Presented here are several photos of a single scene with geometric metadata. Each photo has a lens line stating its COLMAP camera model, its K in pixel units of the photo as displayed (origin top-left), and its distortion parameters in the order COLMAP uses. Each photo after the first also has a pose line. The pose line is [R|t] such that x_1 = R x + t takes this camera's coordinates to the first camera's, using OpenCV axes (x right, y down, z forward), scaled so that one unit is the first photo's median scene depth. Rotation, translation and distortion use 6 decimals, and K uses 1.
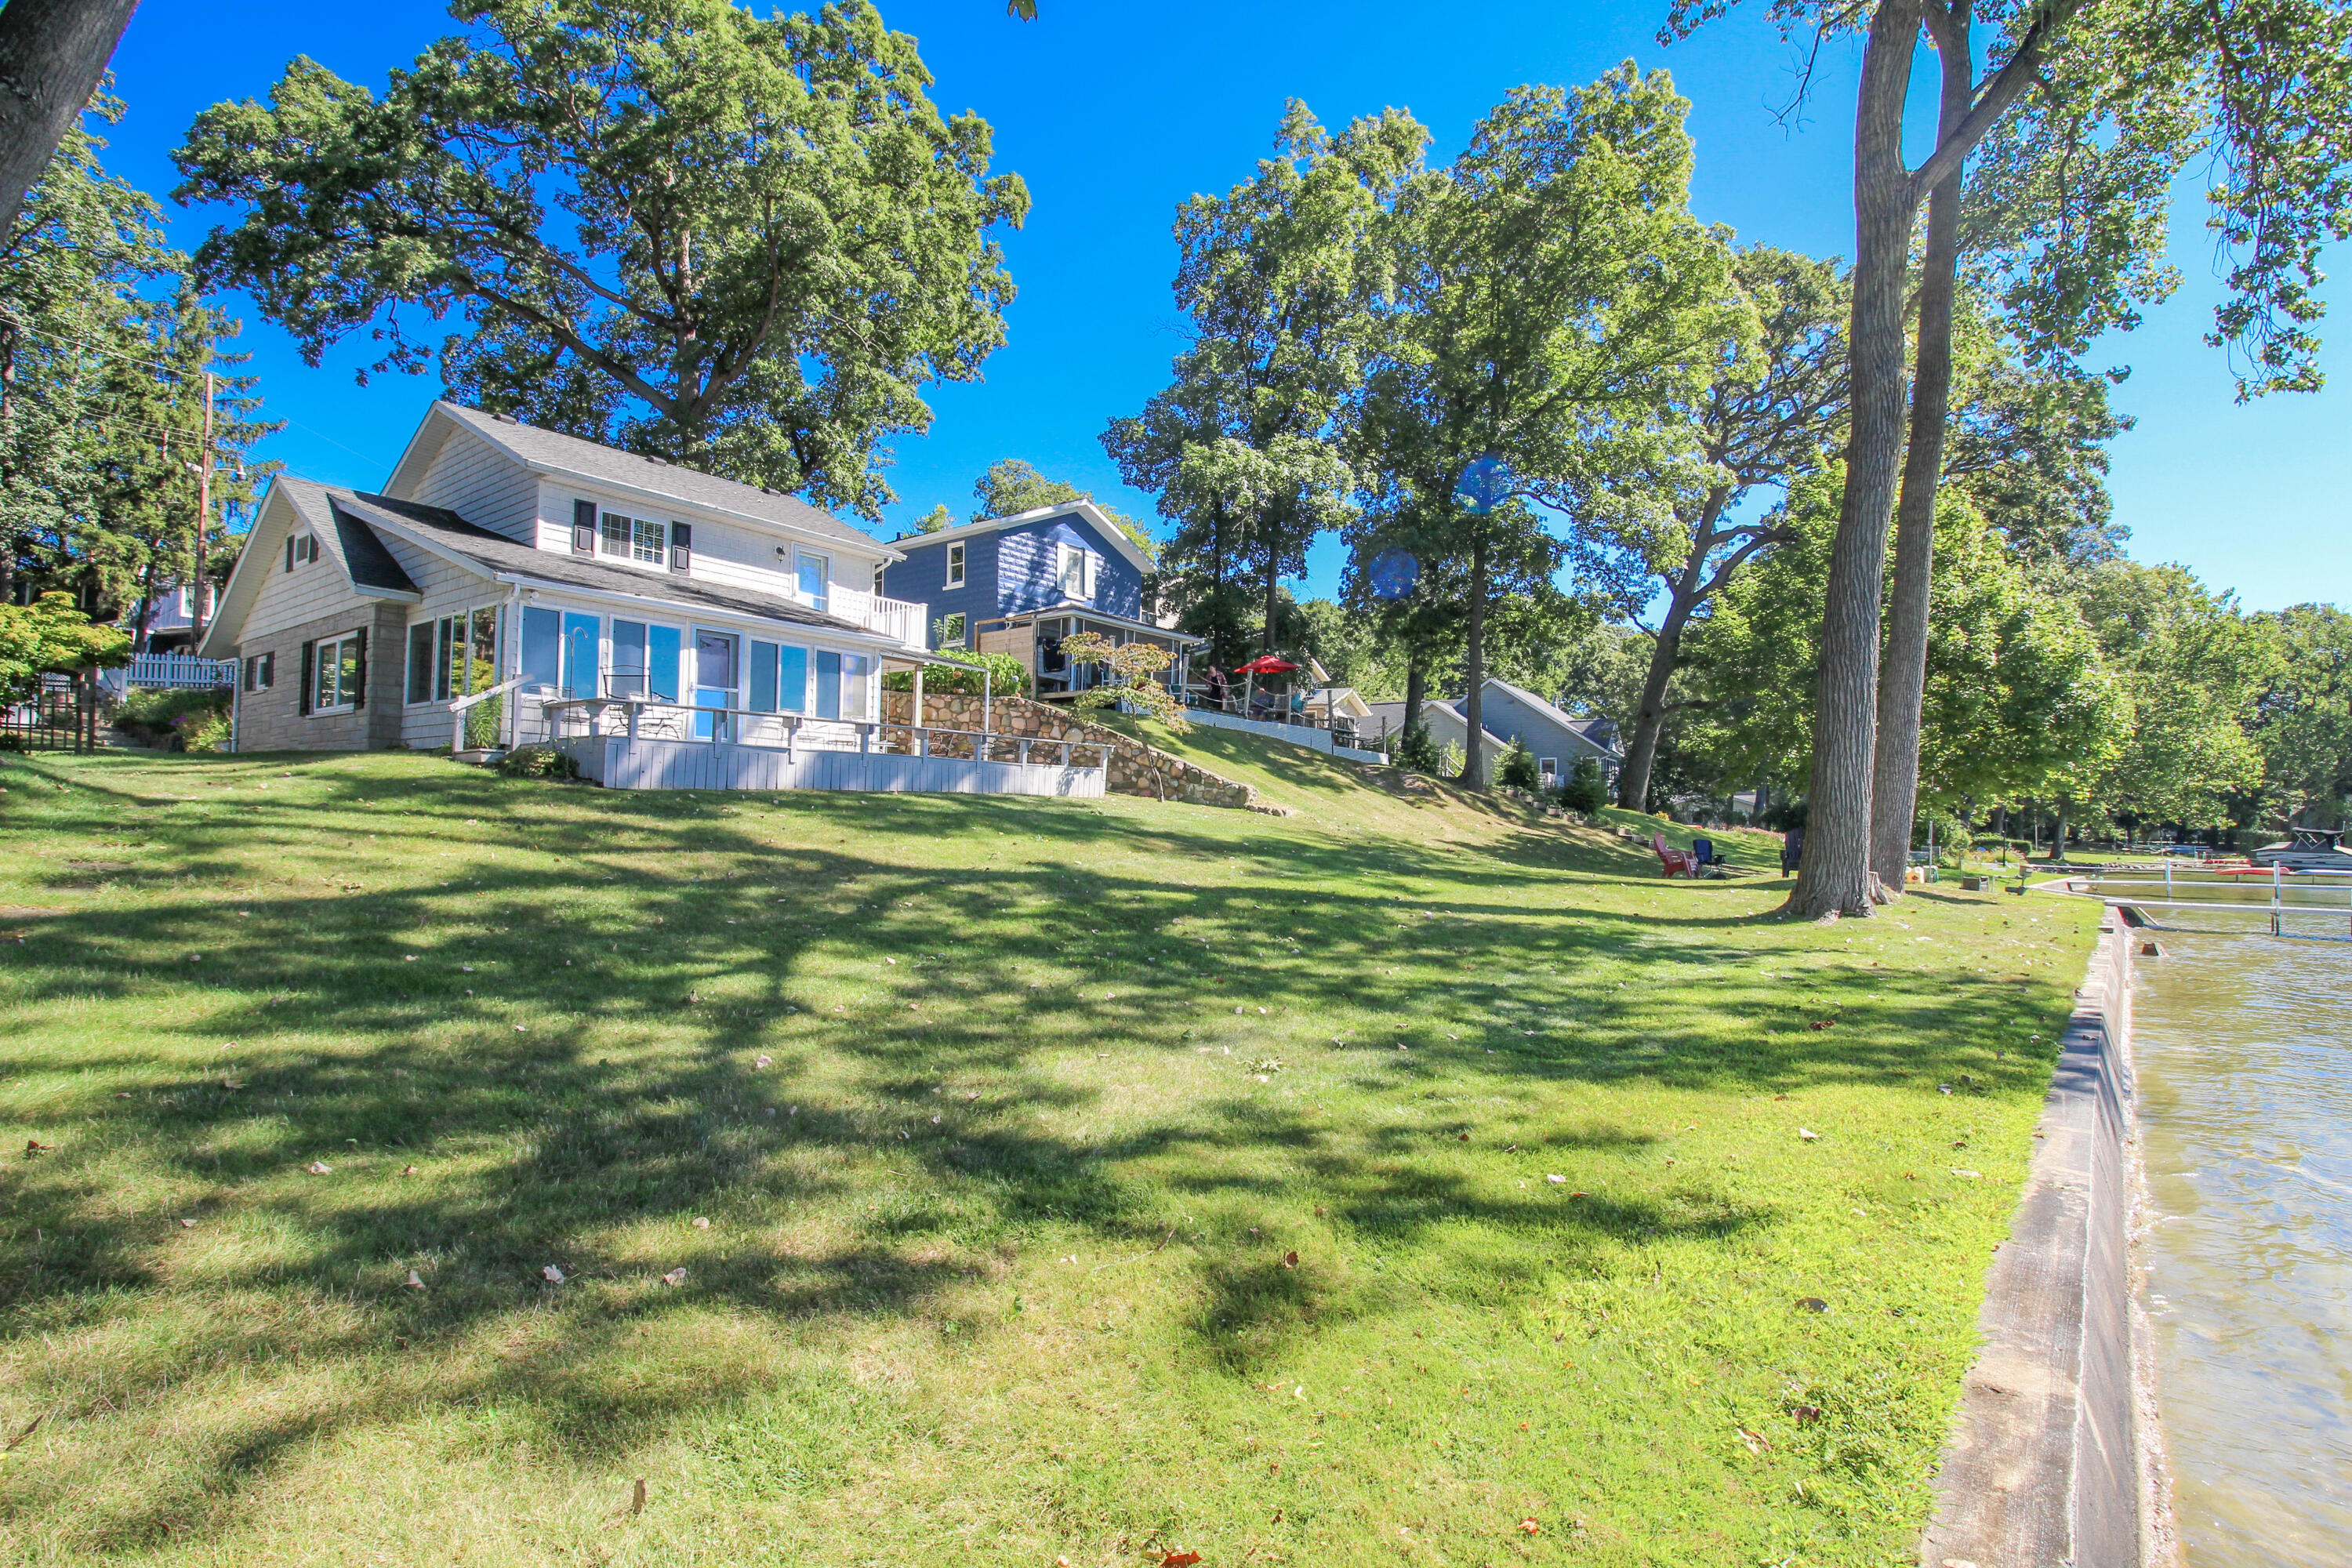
lens RADIAL K [[1119.4, 0, 1173.2], [0, 1119.4, 775.6], [0, 0, 1]] dist [-0.008594, -0.008022]
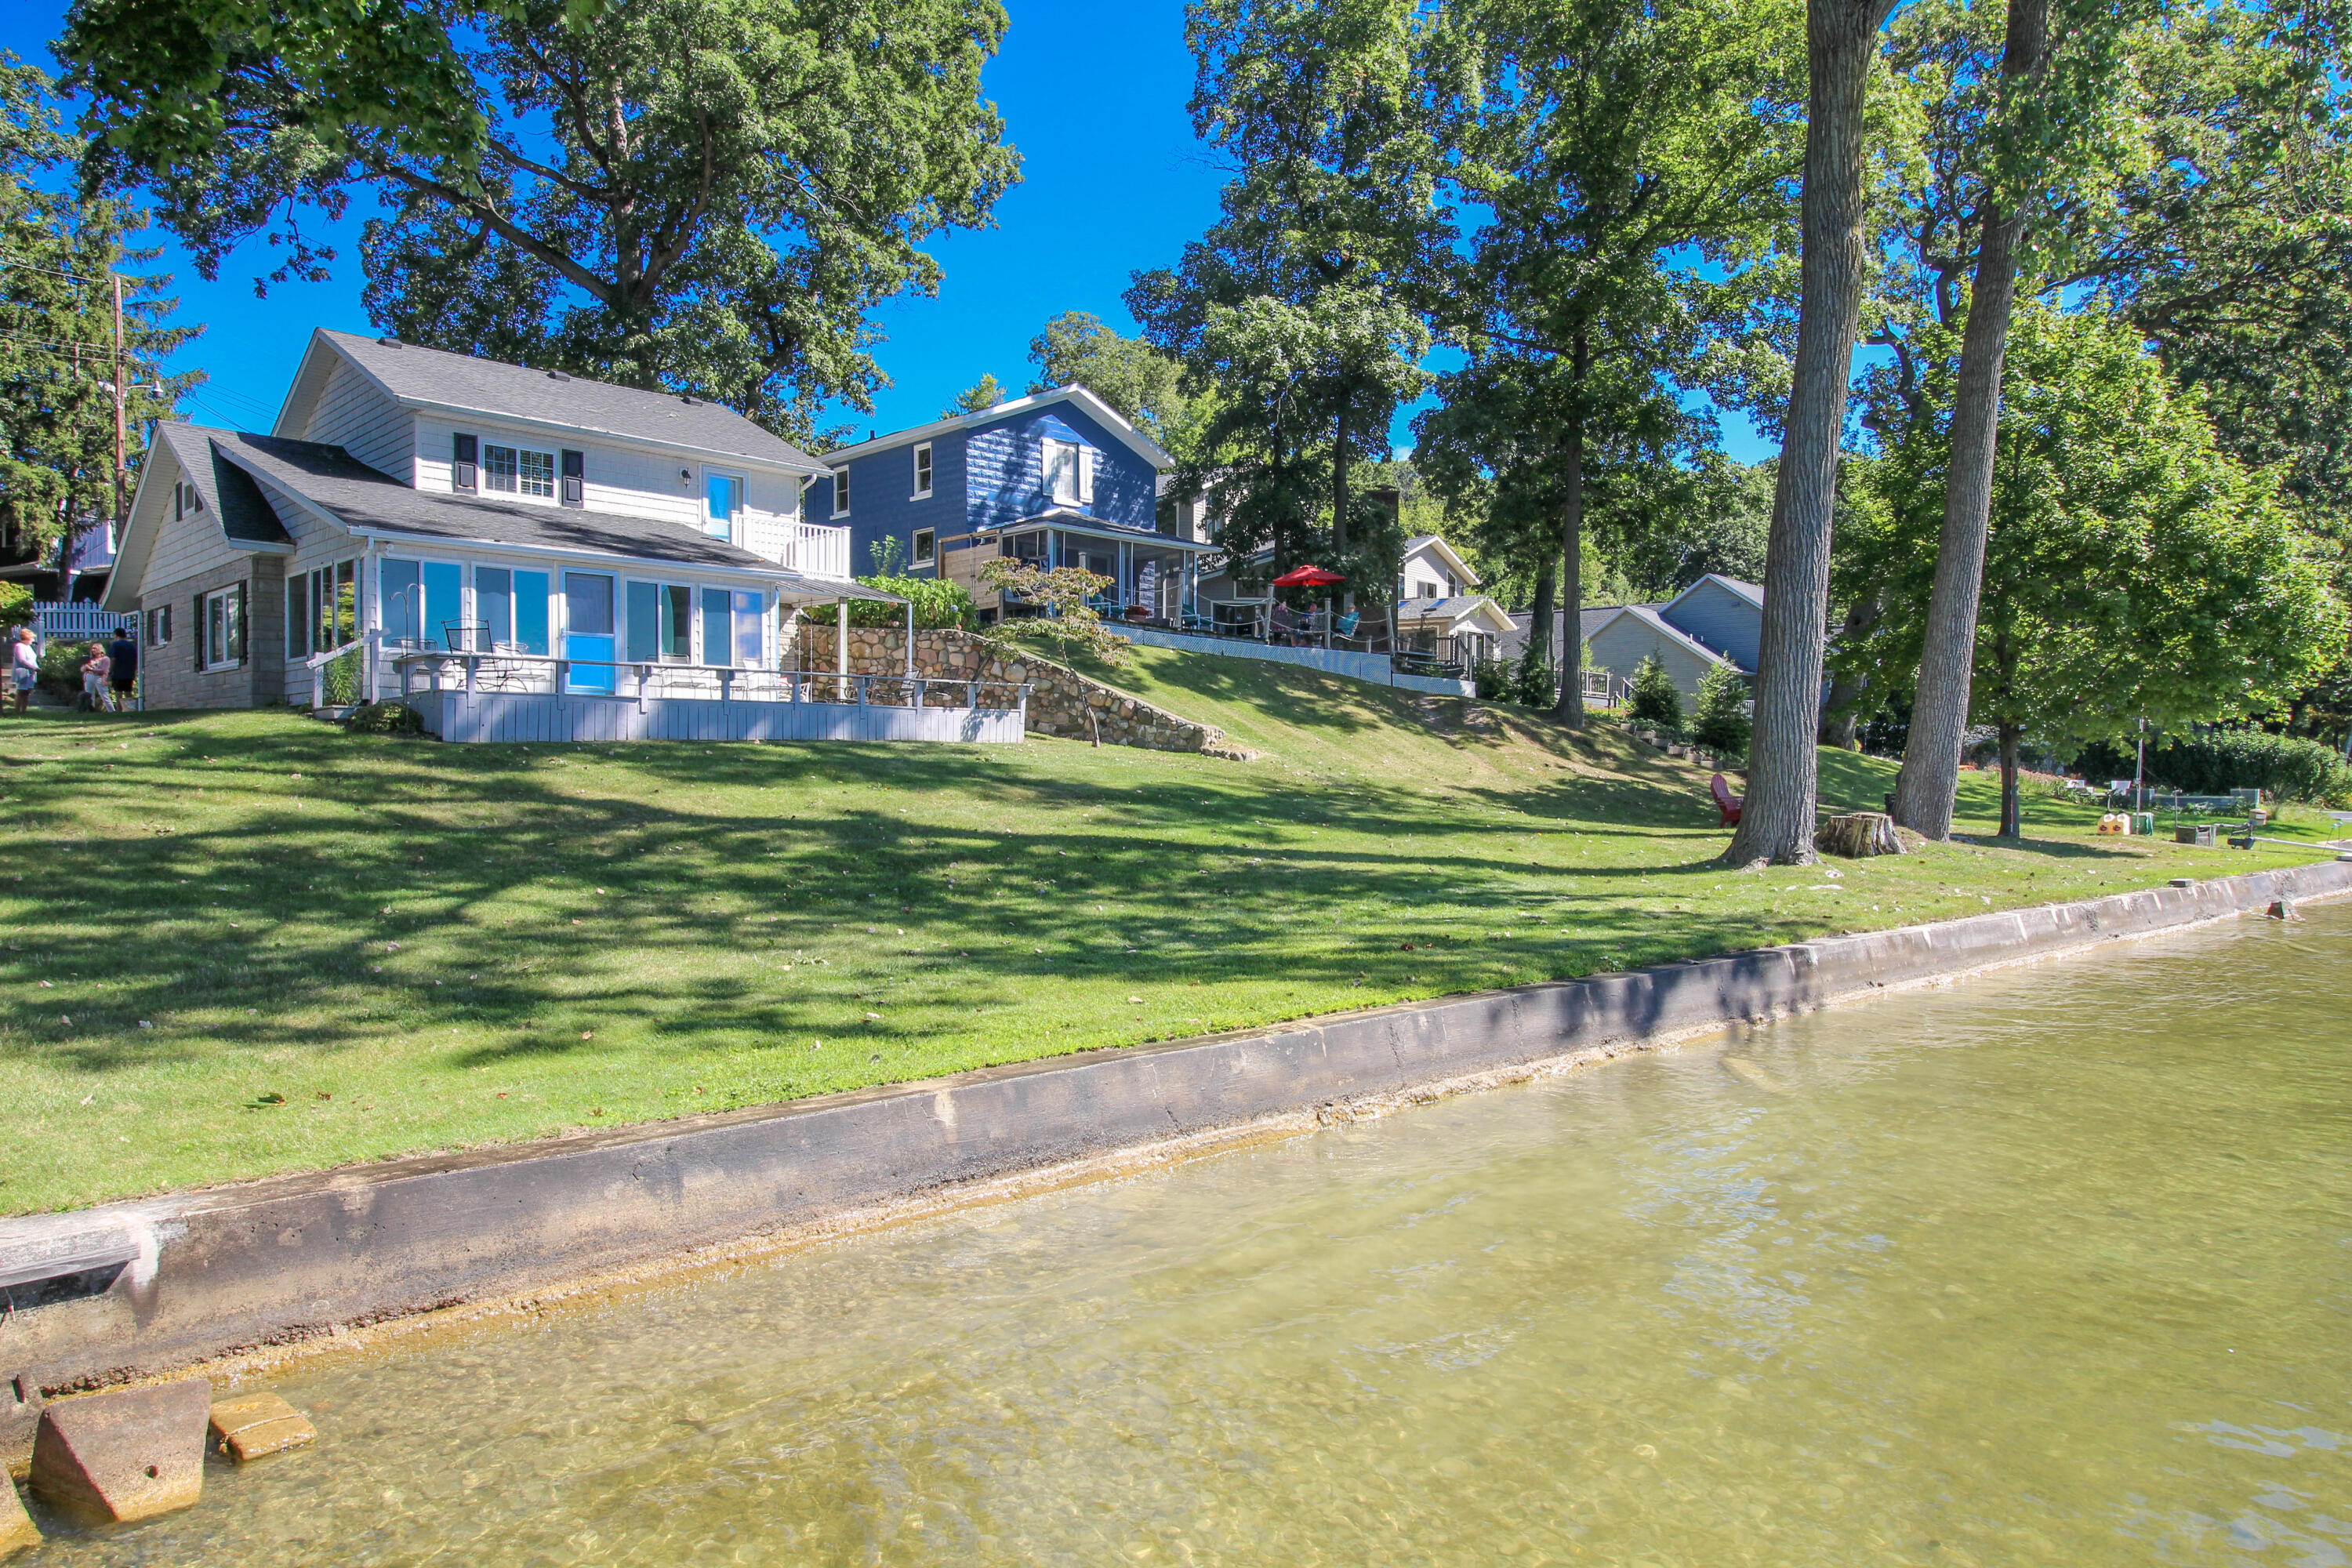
lens RADIAL K [[1489.0, 0, 1168.5], [0, 1489.0, 785.2], [0, 0, 1]] dist [0.003721, -0.007727]
pose [[0.991299, -0.012356, -0.131049, 0.180072], [0.018951, 0.998609, 0.049198, -0.002328], [0.130259, -0.051254, 0.990154, -0.144358]]
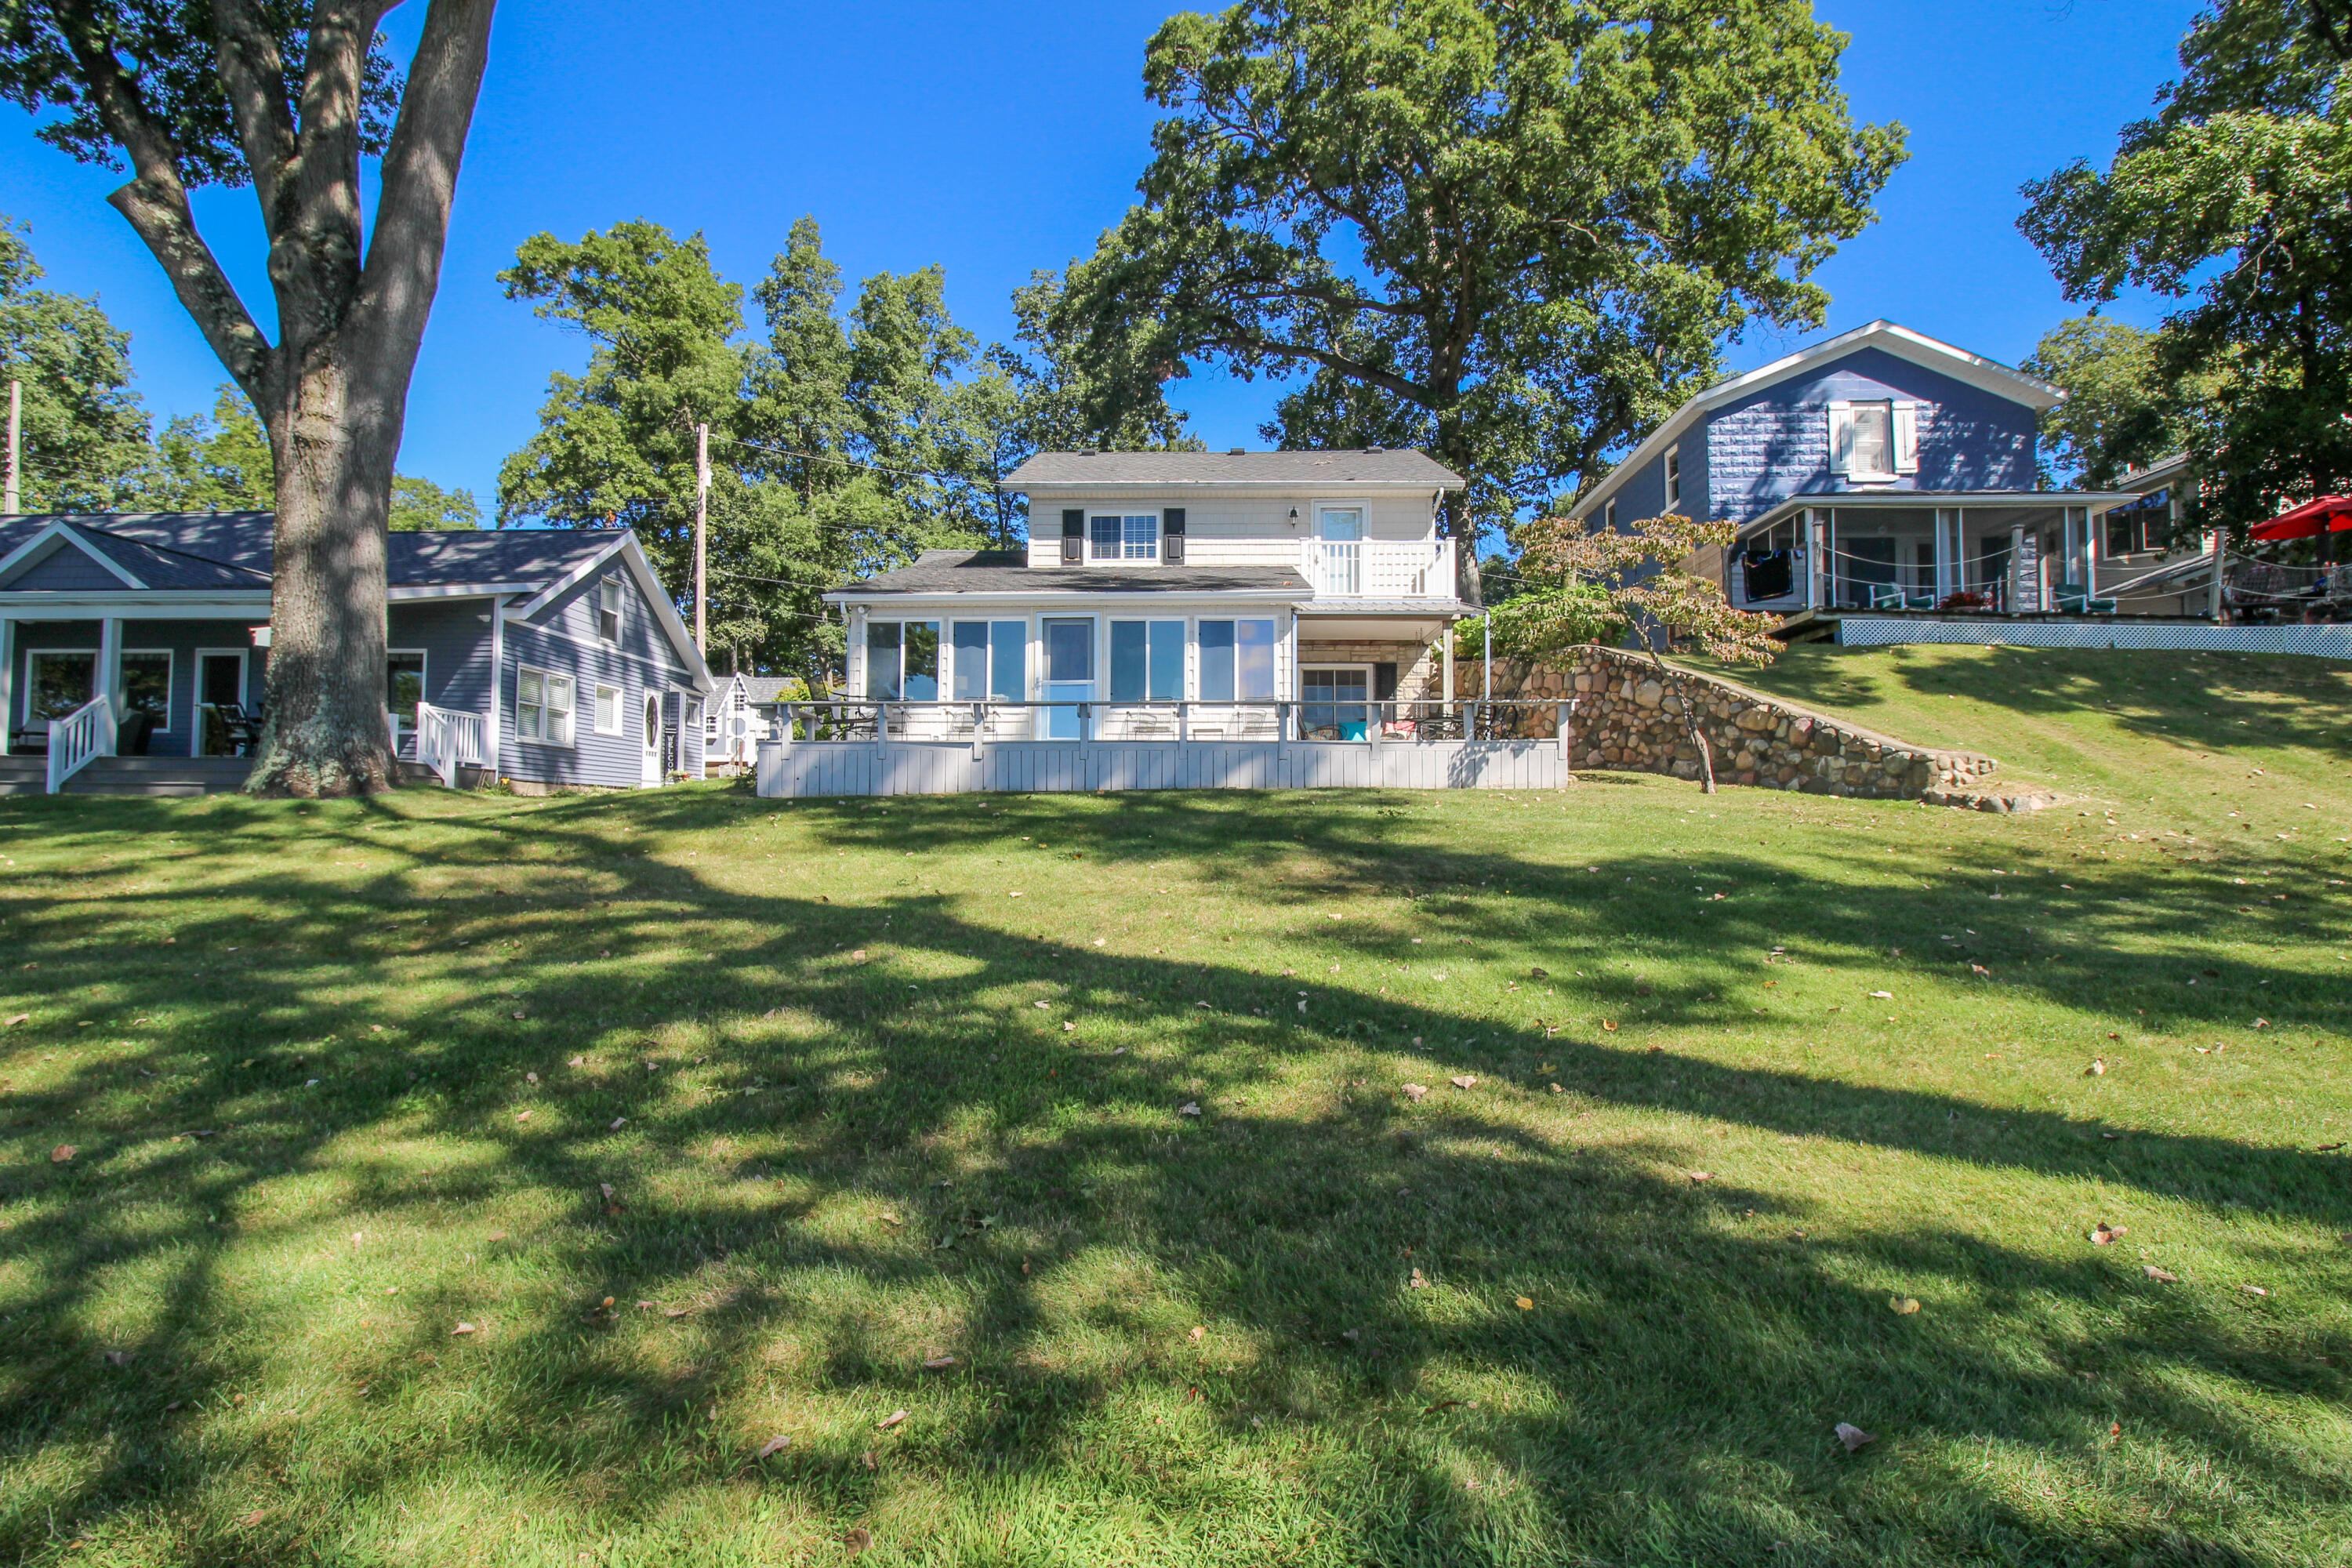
lens RADIAL K [[1097.6, 0, 1163.1], [0, 1097.6, 786.0], [0, 0, 1]] dist [-0.004657, -0.010966]
pose [[0.569886, -0.043107, -0.820592, 0.254543], [0.038872, 0.998919, -0.025479, 0.021789], [0.820804, -0.017378, 0.570946, 0.420758]]
